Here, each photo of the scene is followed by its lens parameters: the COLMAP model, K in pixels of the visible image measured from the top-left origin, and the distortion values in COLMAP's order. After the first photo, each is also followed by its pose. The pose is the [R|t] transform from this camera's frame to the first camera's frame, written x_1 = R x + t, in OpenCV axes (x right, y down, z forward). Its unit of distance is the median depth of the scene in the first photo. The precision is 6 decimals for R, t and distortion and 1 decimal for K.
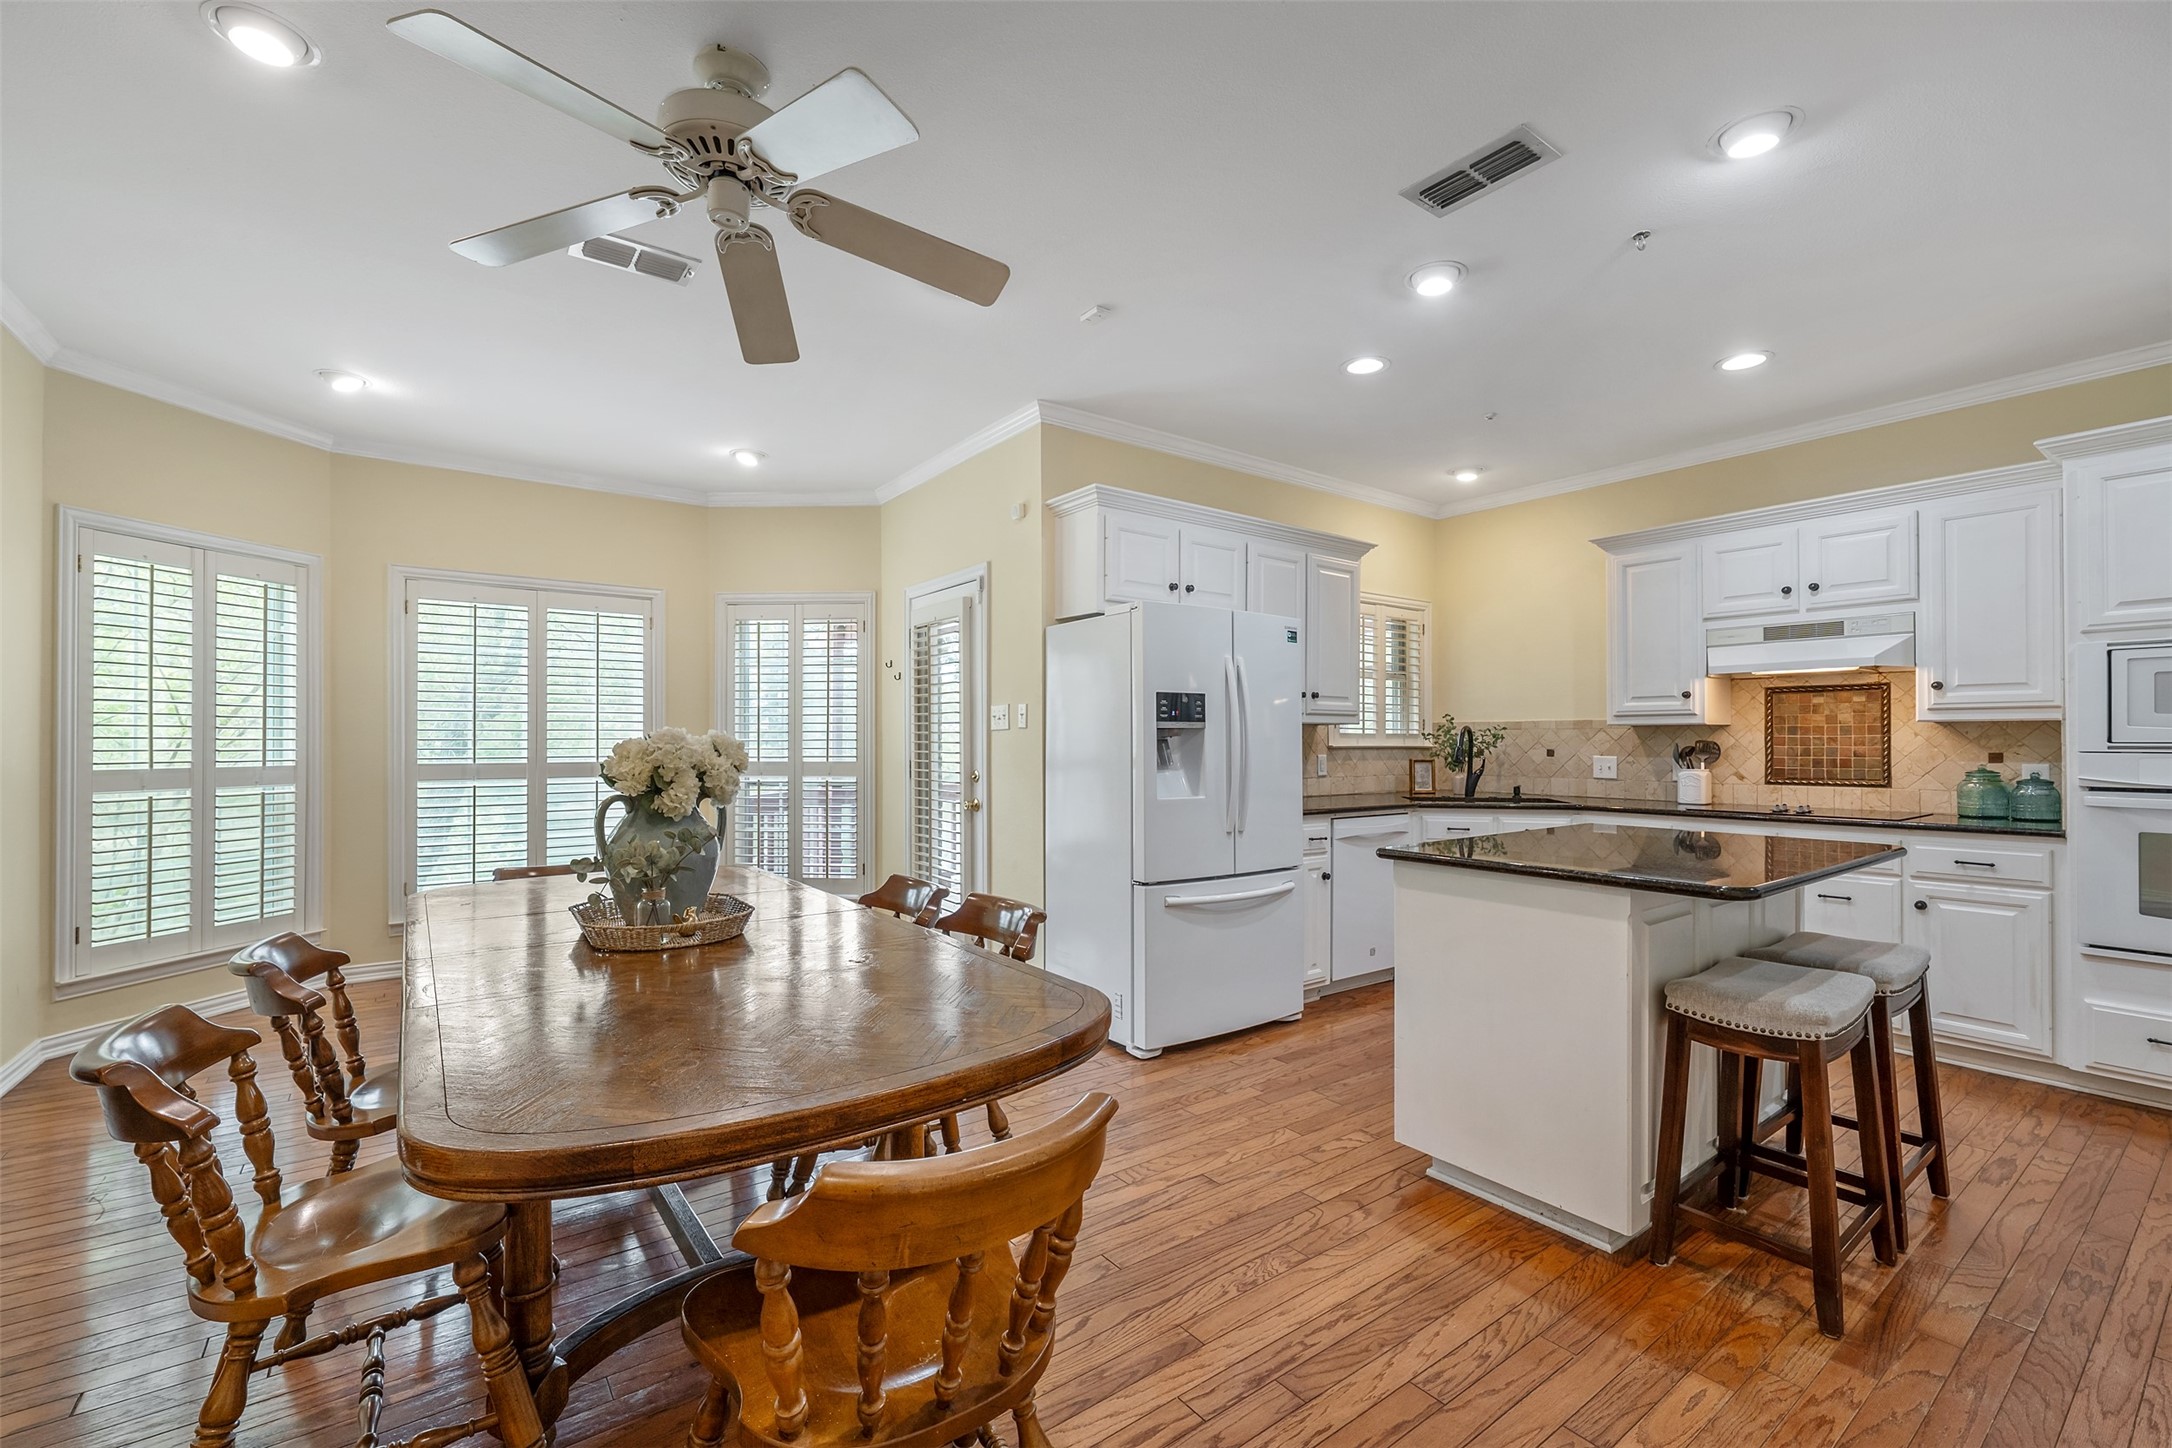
lens RADIAL K [[926.1, 0, 1086.4], [0, 926.1, 733.3], [0, 0, 1]] dist [0.005012, 0.000471]
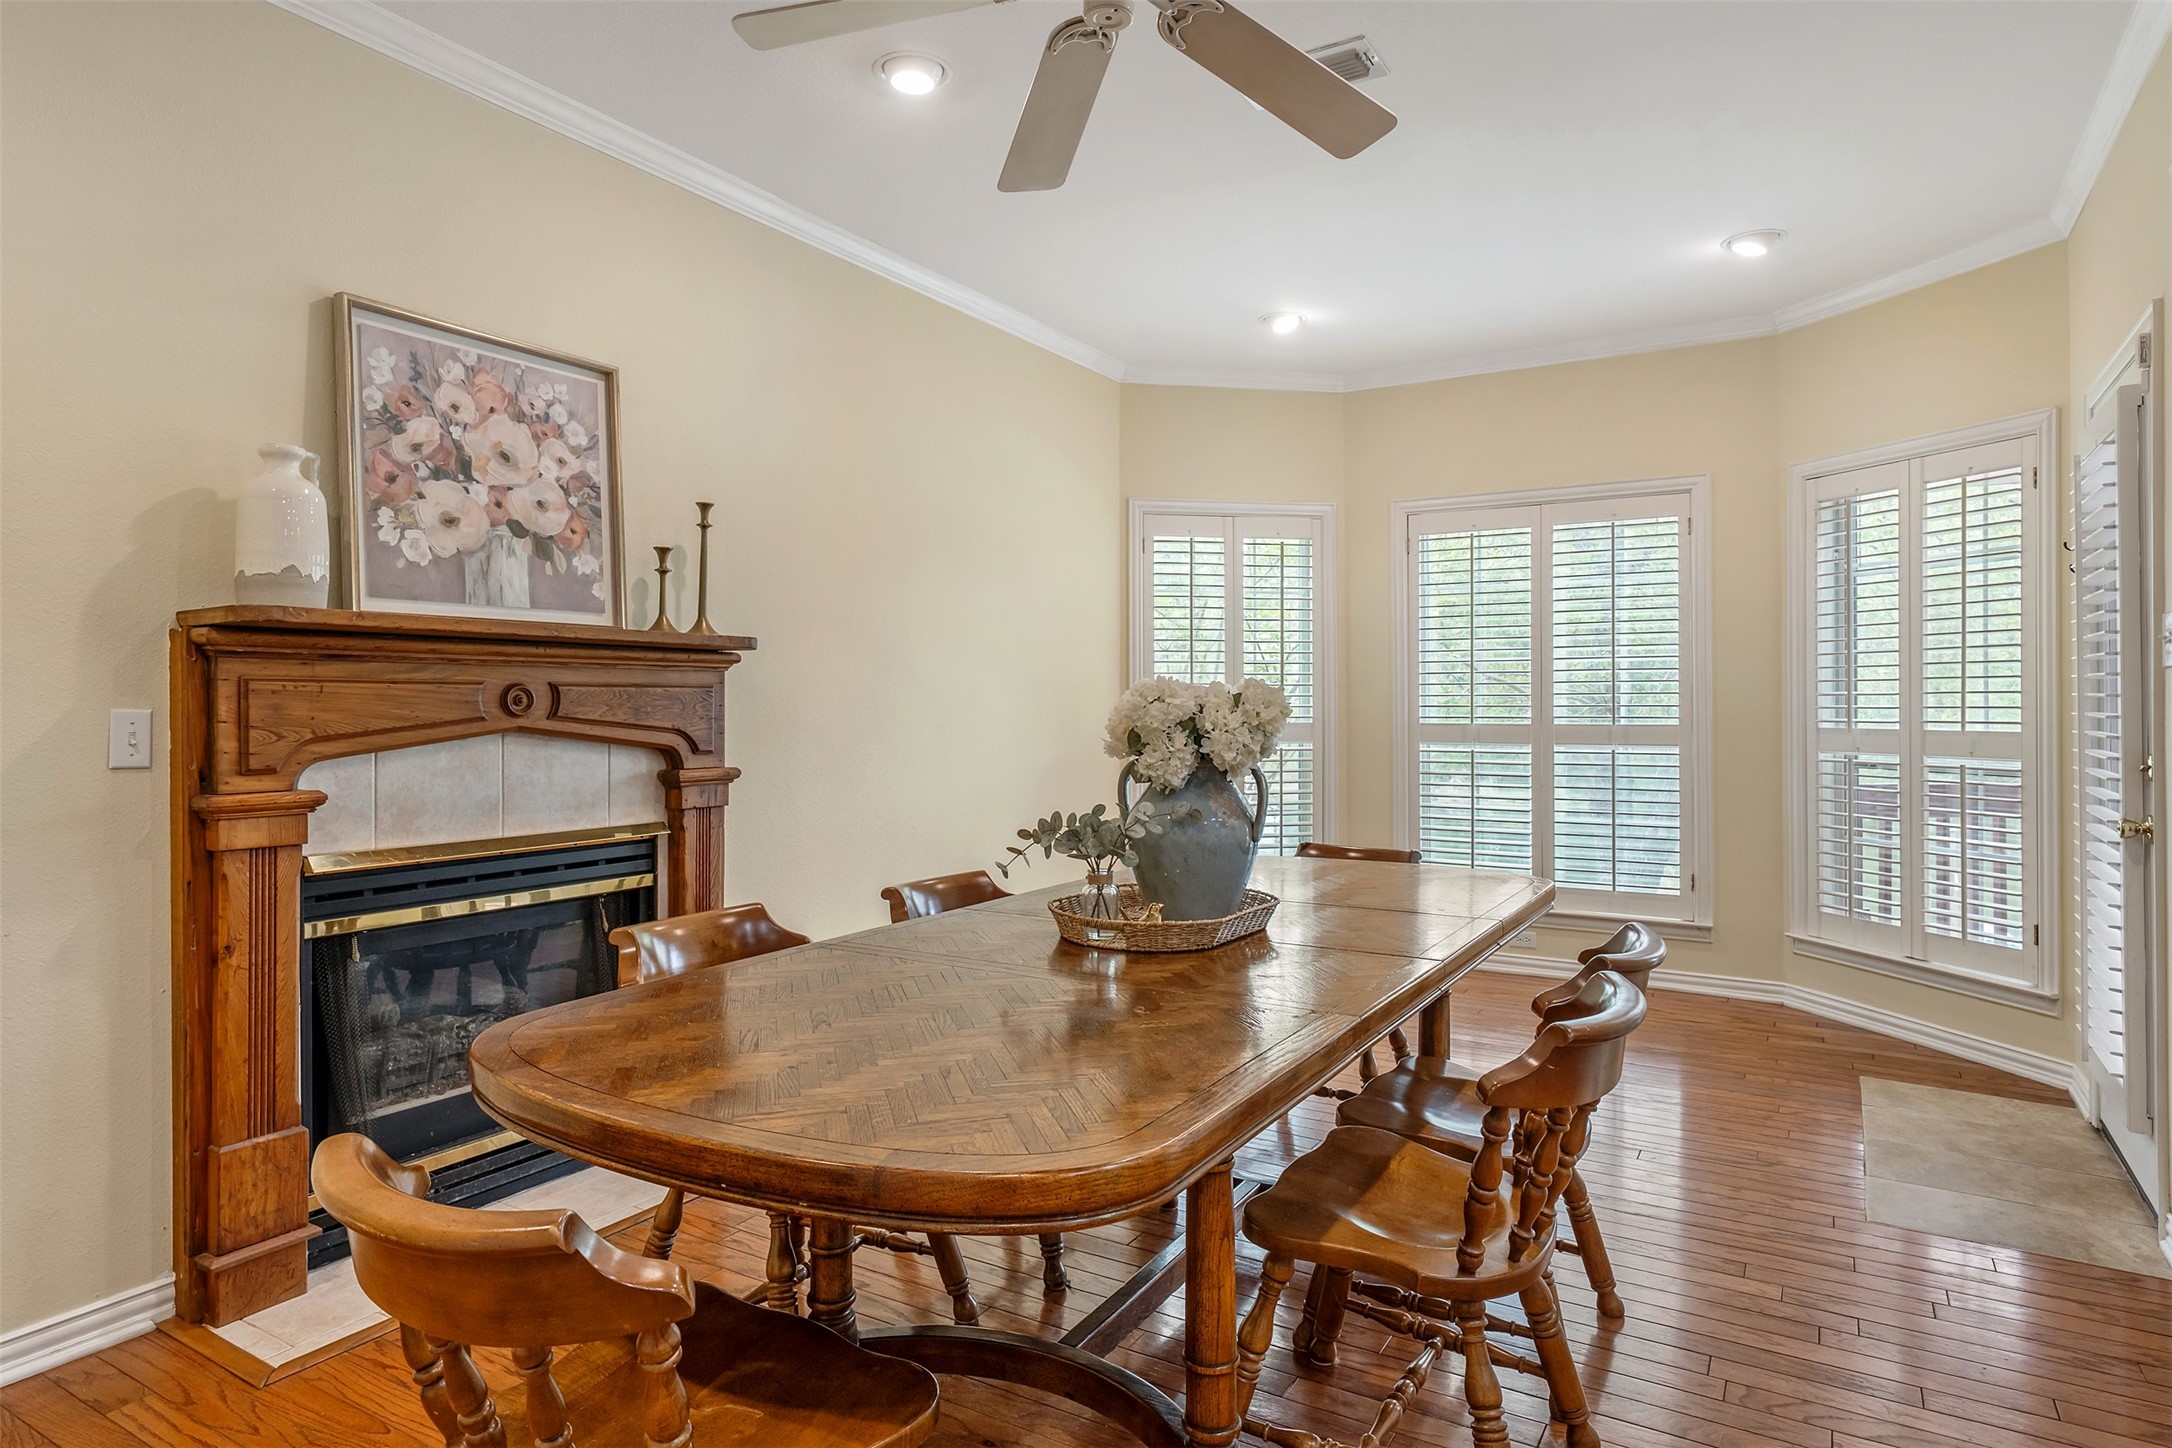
lens RADIAL K [[1236.3, 0, 1079.5], [0, 1236.3, 704.7], [0, 0, 1]] dist [-0.000551, -0.001076]
pose [[0.381057, 0.001860, -0.924550, 0.242611], [0.010418, 0.999926, 0.006306, 0.005189], [0.924493, -0.012035, 0.381009, 0.255574]]
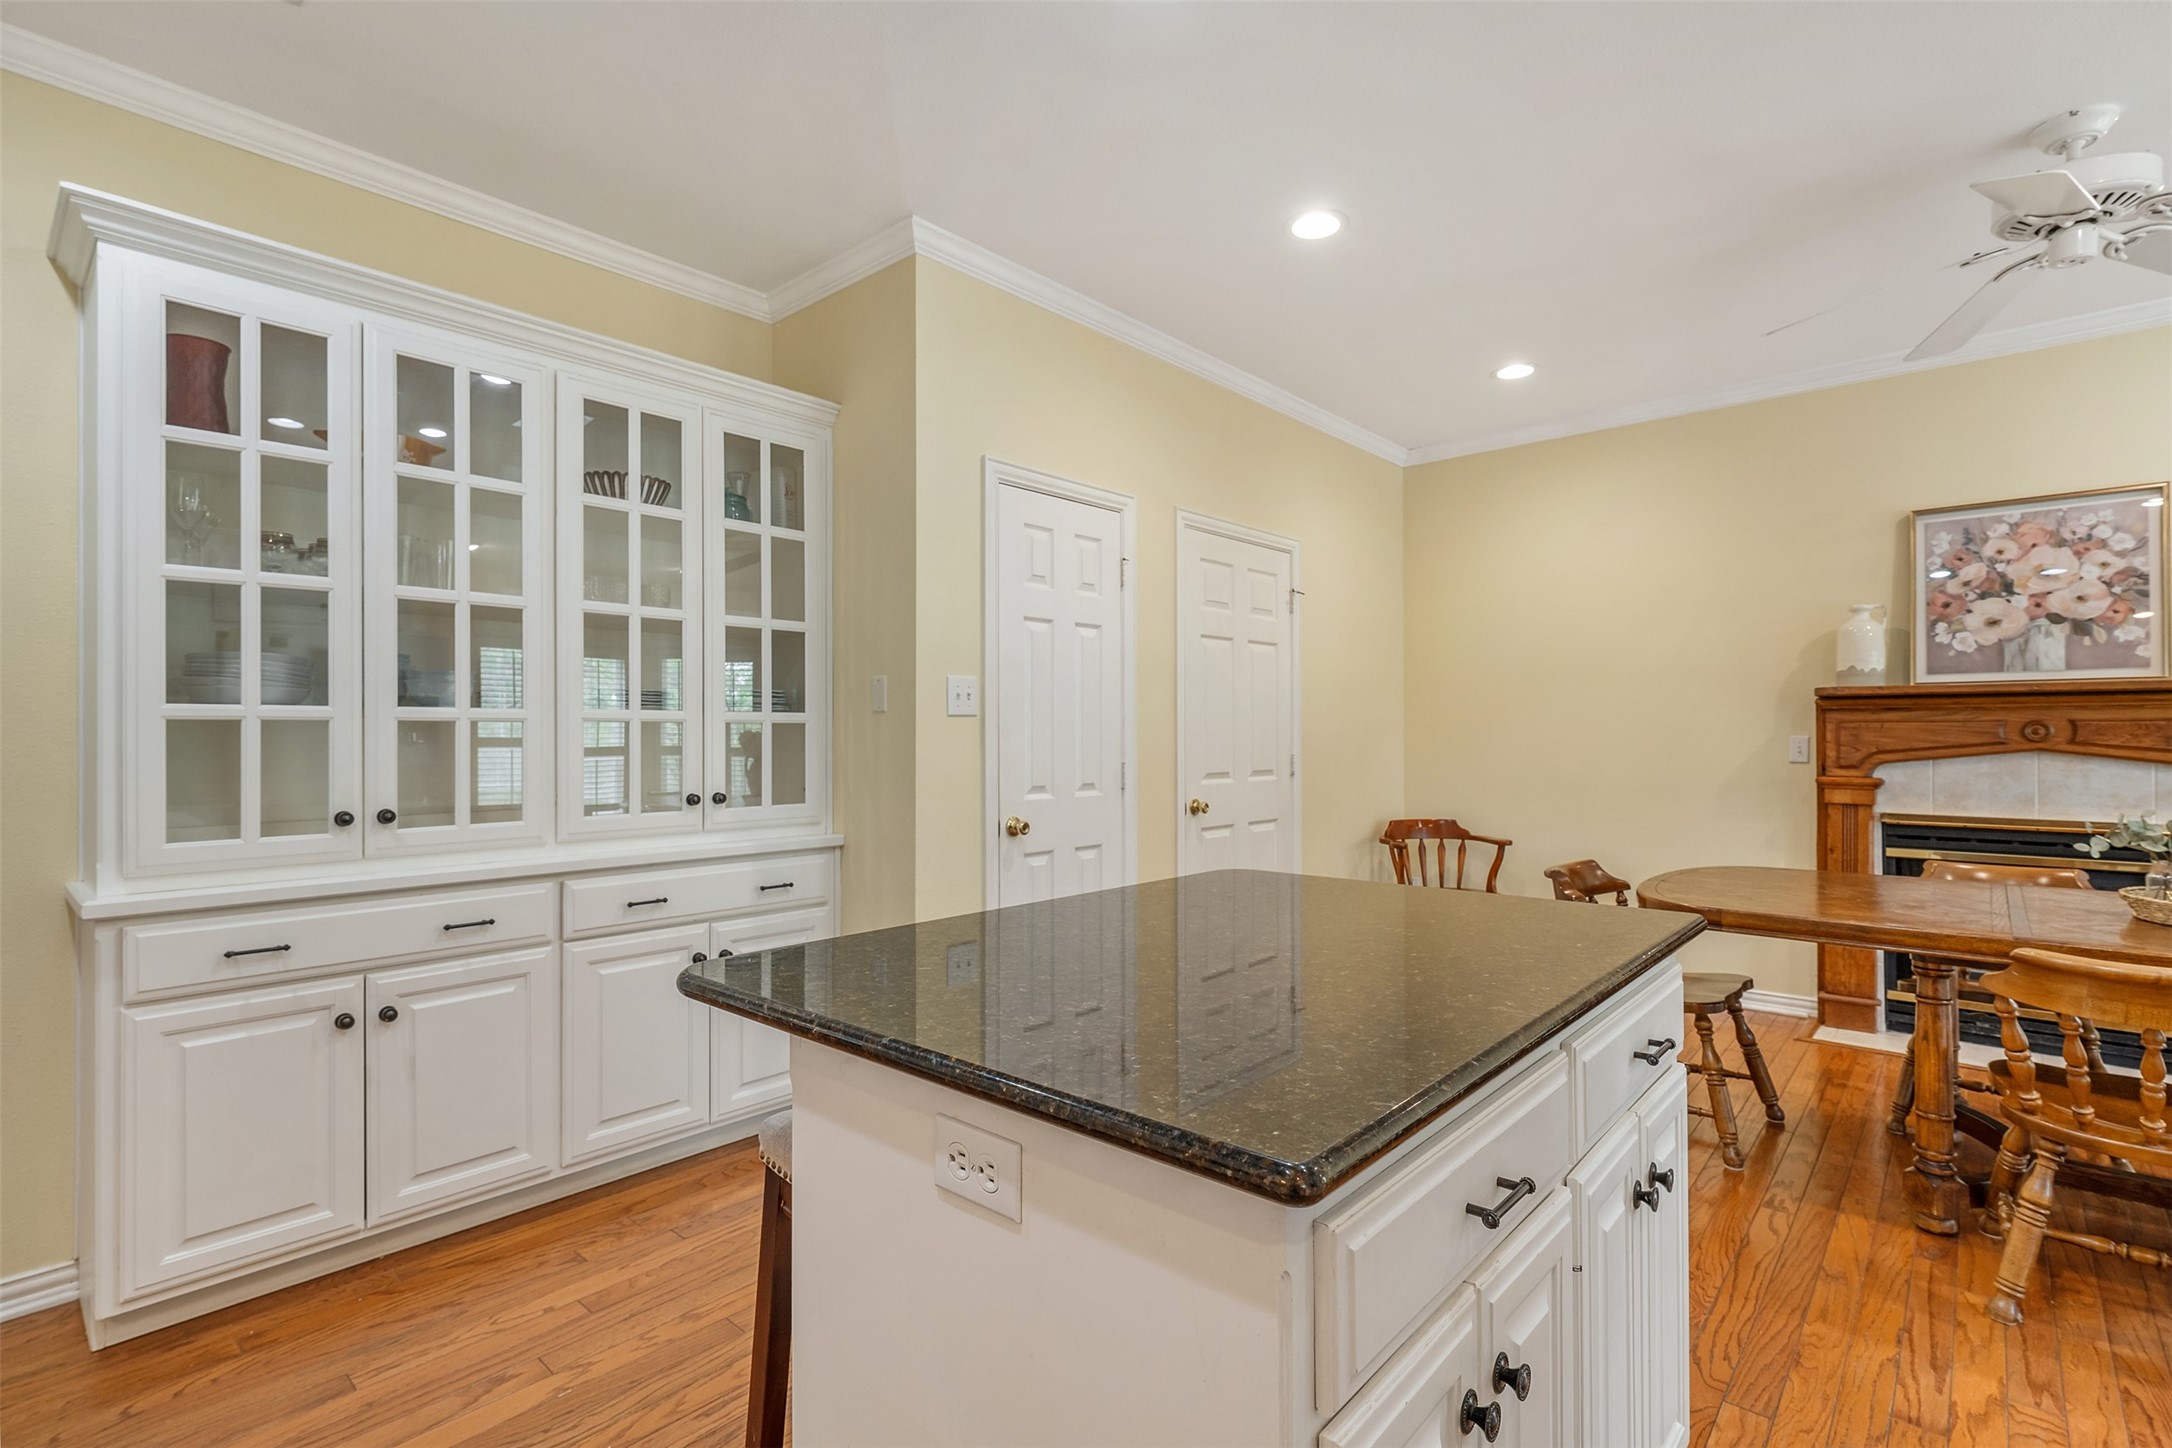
lens RADIAL K [[1046.7, 0, 1087.2], [0, 1046.7, 723.0], [0, 0, 1]] dist [-0.001989, -0.000320]
pose [[-0.976987, 0.007021, -0.213183, 0.454405], [0.010388, 0.999838, -0.014675, 0.001811], [0.213045, -0.016552, -0.976902, 0.851947]]
